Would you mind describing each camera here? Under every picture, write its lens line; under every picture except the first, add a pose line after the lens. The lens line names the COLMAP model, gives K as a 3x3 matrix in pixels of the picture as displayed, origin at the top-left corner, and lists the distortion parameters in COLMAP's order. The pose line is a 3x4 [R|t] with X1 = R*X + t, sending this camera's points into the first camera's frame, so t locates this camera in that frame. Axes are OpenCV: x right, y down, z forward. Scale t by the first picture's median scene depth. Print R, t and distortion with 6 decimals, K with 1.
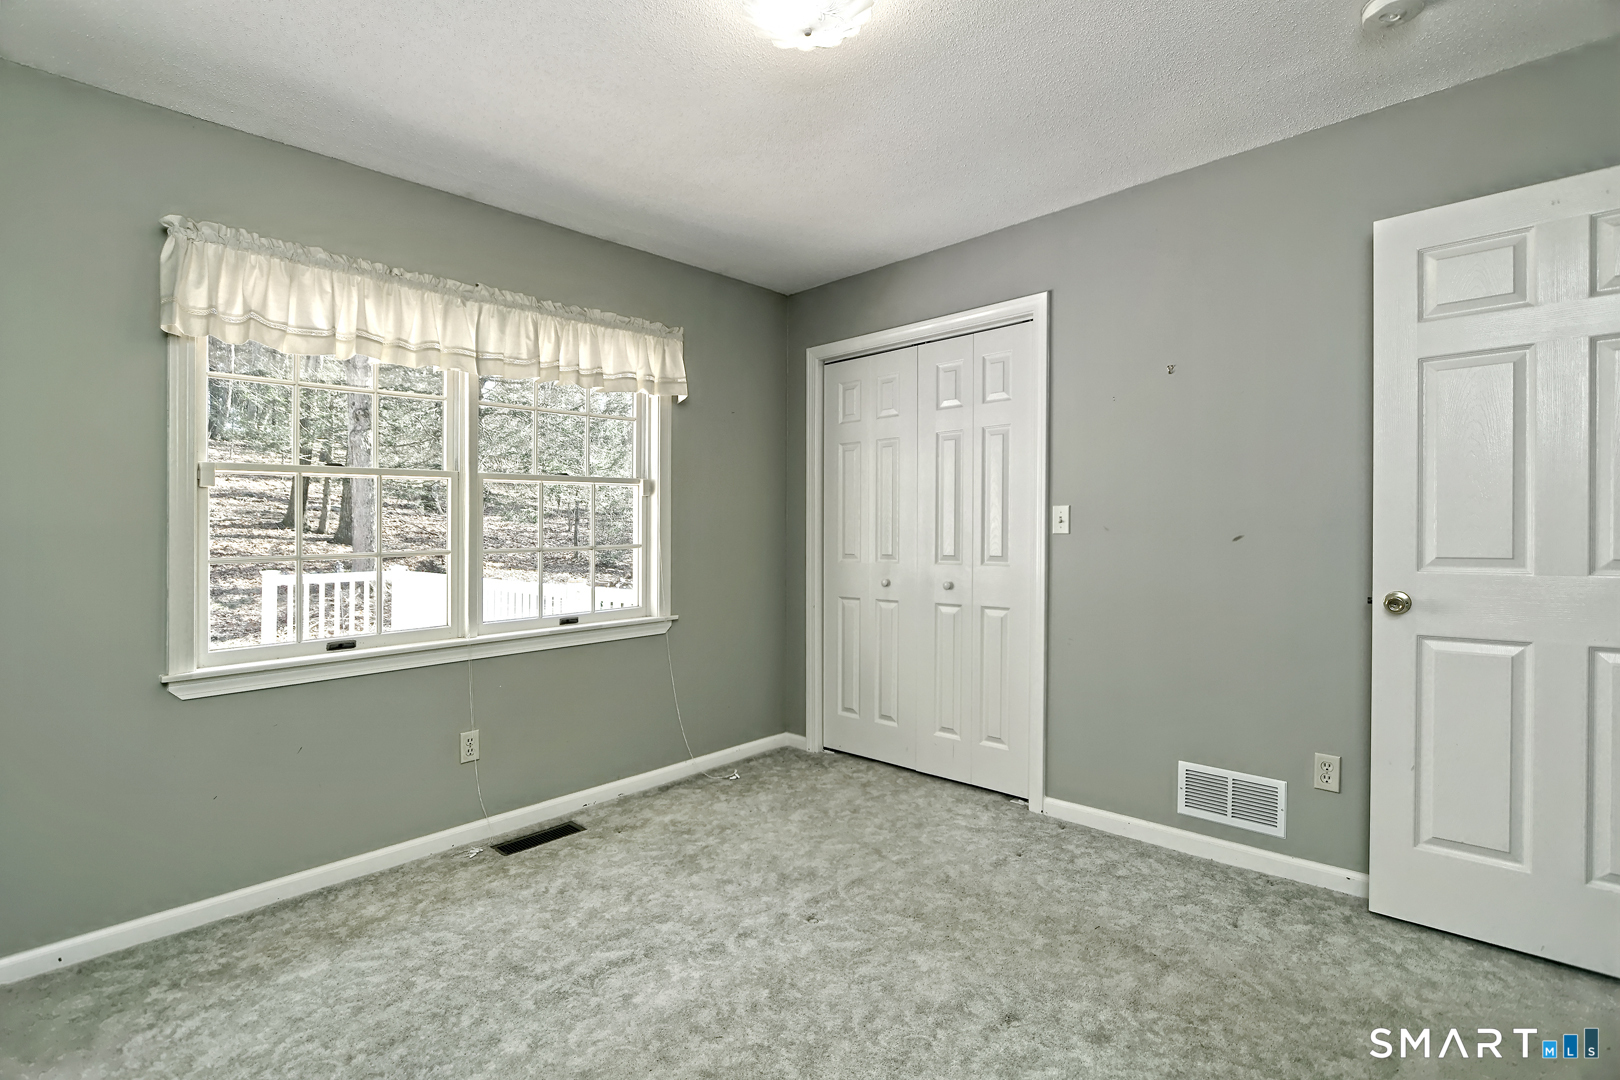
lens RADIAL K [[750.8, 0, 808.6], [0, 750.8, 527.1], [0, 0, 1]] dist [0.003835, -0.000244]
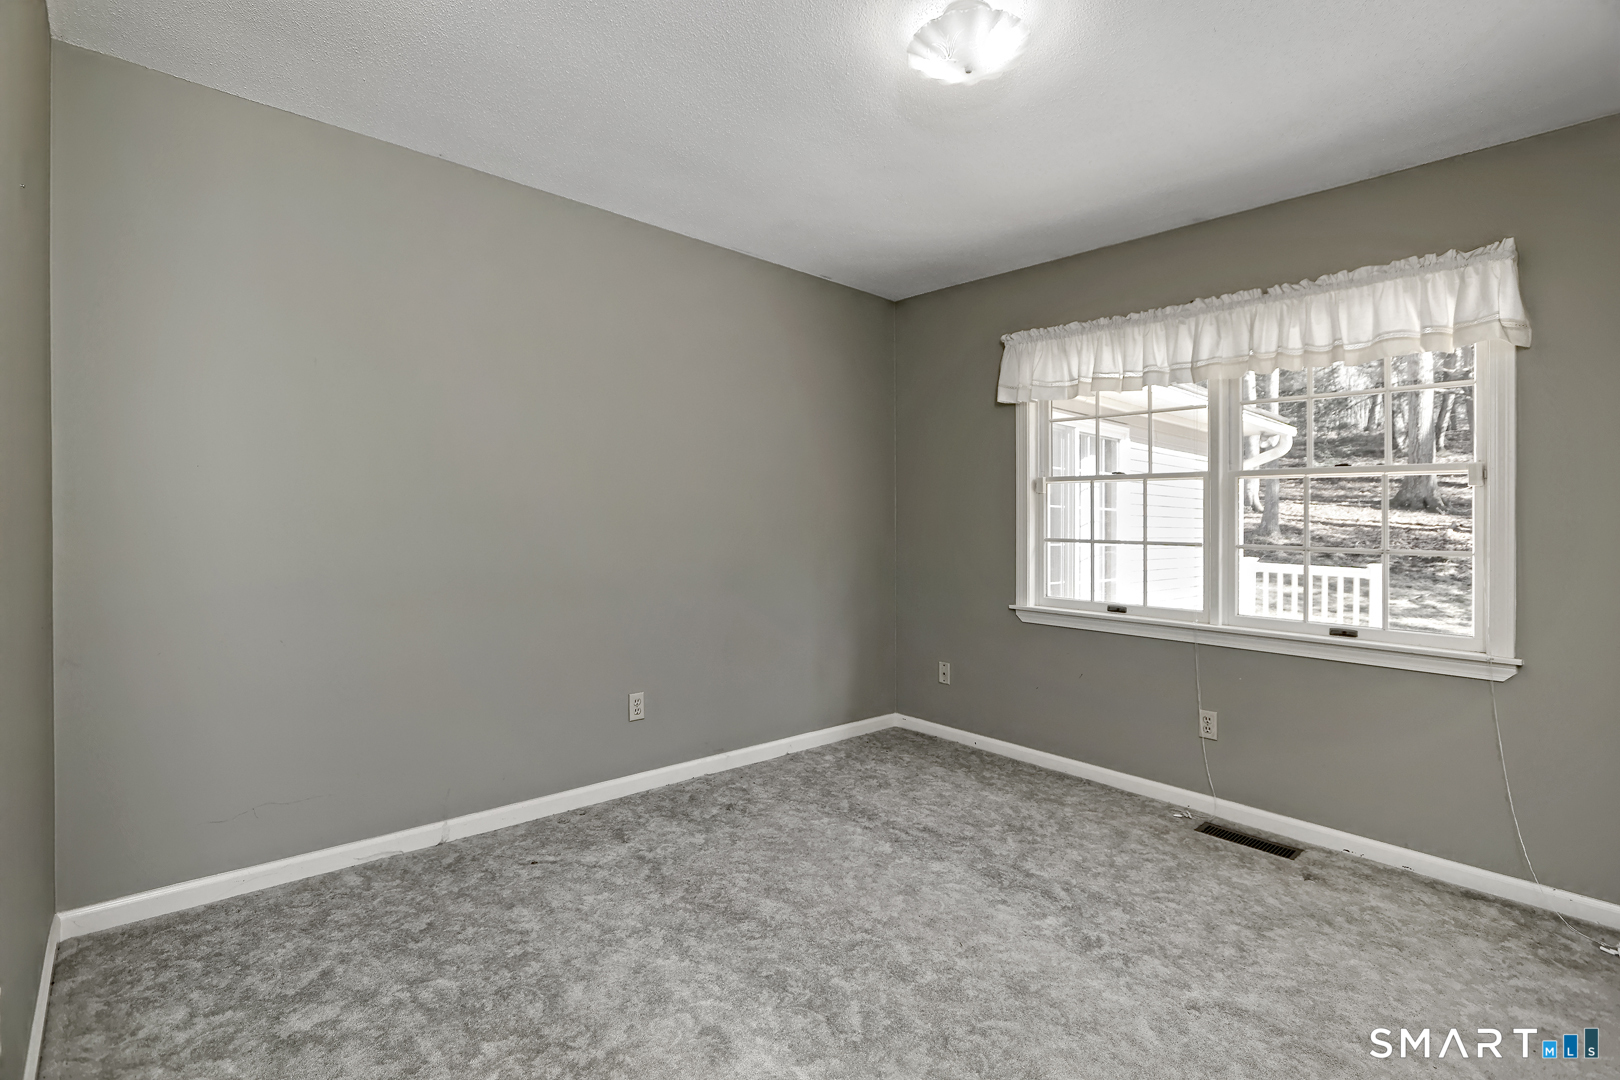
lens RADIAL K [[750.8, 0, 794.2], [0, 750.8, 507.1], [0, 0, 1]] dist [0.003835, -0.000244]
pose [[-0.069316, 0.009200, -0.997552, 0.690026], [-0.005912, 0.999936, 0.009632, -0.029951], [0.997577, 0.006565, -0.069258, 0.492252]]
